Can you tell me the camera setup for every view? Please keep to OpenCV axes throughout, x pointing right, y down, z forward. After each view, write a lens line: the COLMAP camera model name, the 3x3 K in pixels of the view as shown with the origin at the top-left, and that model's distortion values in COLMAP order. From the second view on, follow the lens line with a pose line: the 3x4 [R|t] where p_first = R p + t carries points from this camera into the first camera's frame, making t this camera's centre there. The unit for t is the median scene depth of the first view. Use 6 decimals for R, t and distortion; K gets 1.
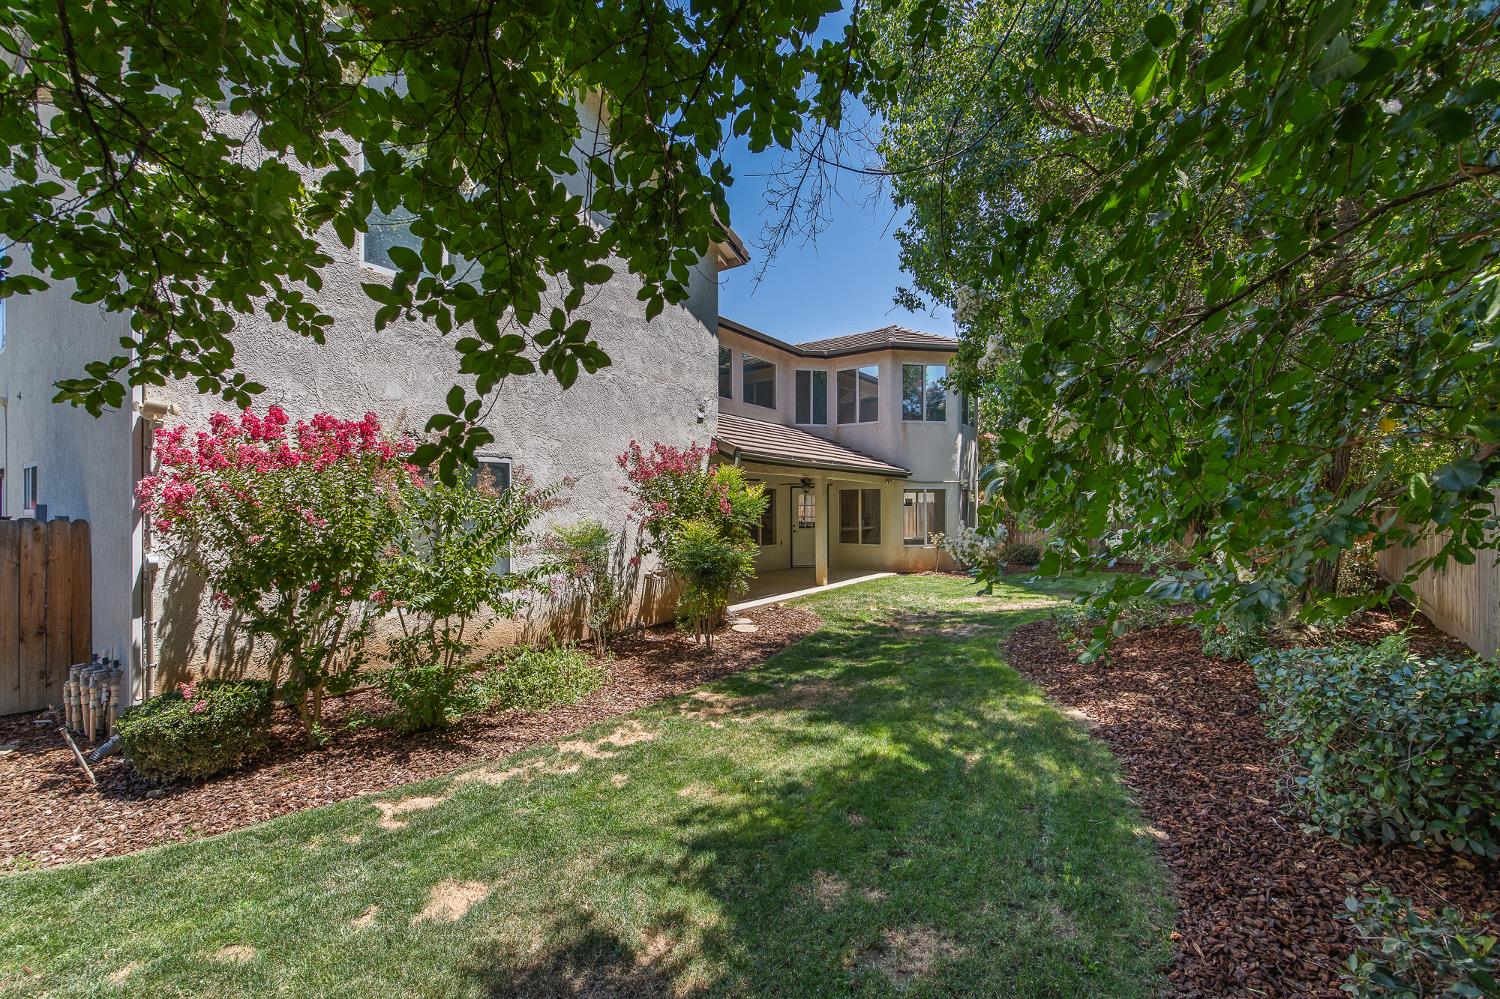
lens RADIAL K [[634.8, 0, 750.0], [0, 634.8, 499.5], [0, 0, 1]] dist [-0.001851, -0.000429]
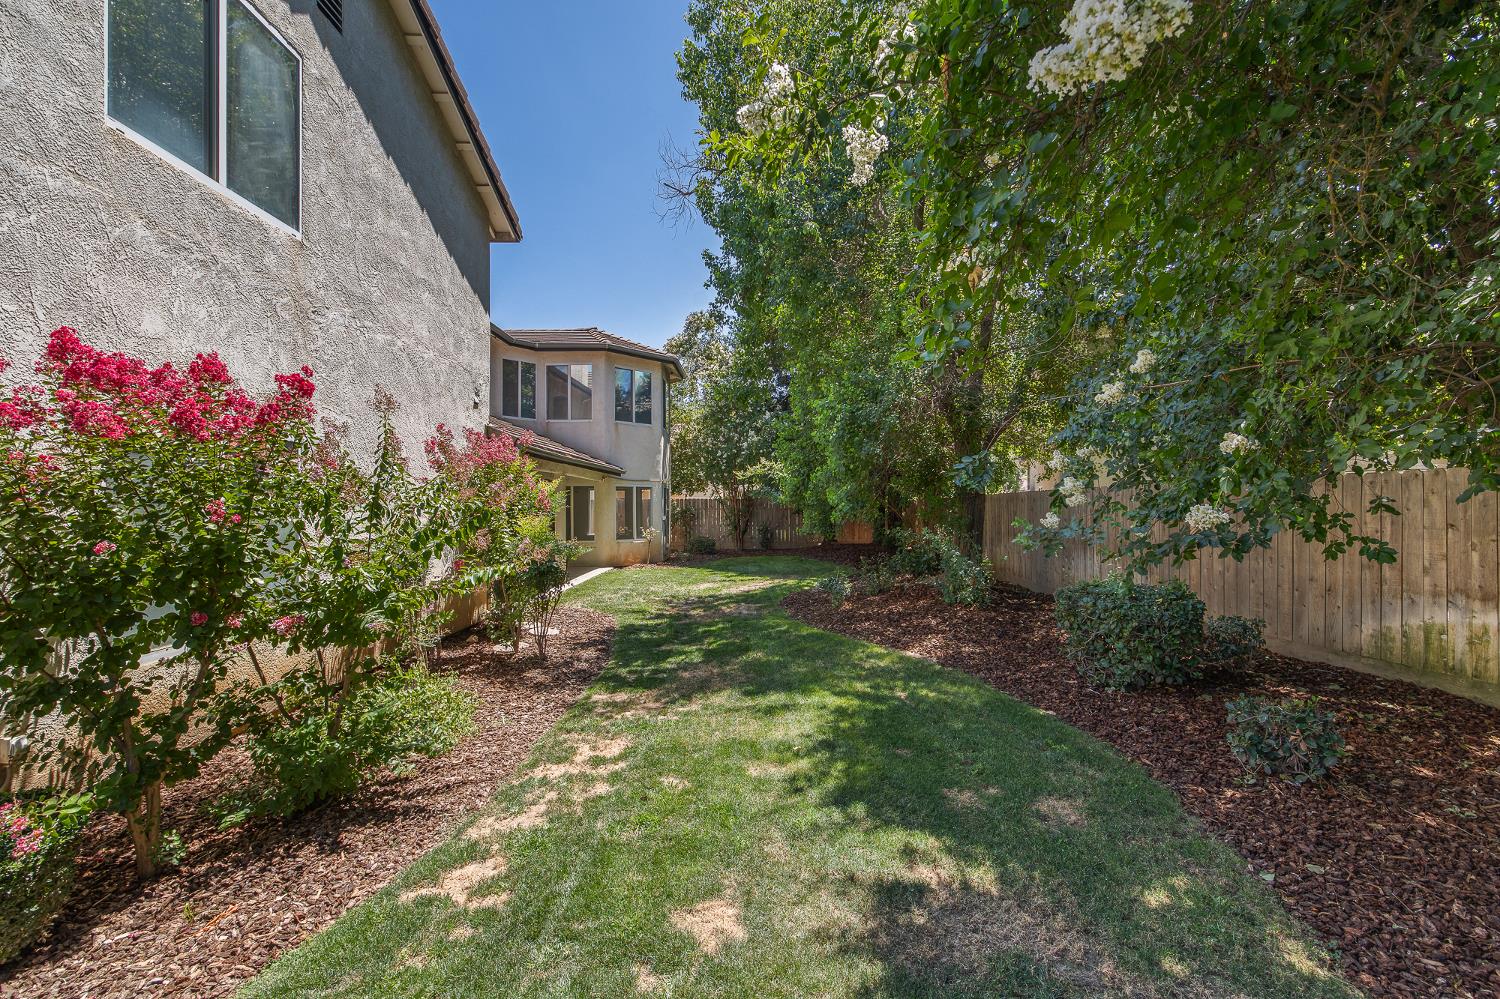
lens RADIAL K [[618.0, 0, 755.3], [0, 618.0, 498.0], [0, 0, 1]] dist [0.000442, -0.000019]
pose [[0.809720, 0.004866, 0.586796, -0.514690], [-0.004722, 0.999987, -0.001777, 0.009313], [-0.586797, -0.001332, 0.809733, 0.128543]]
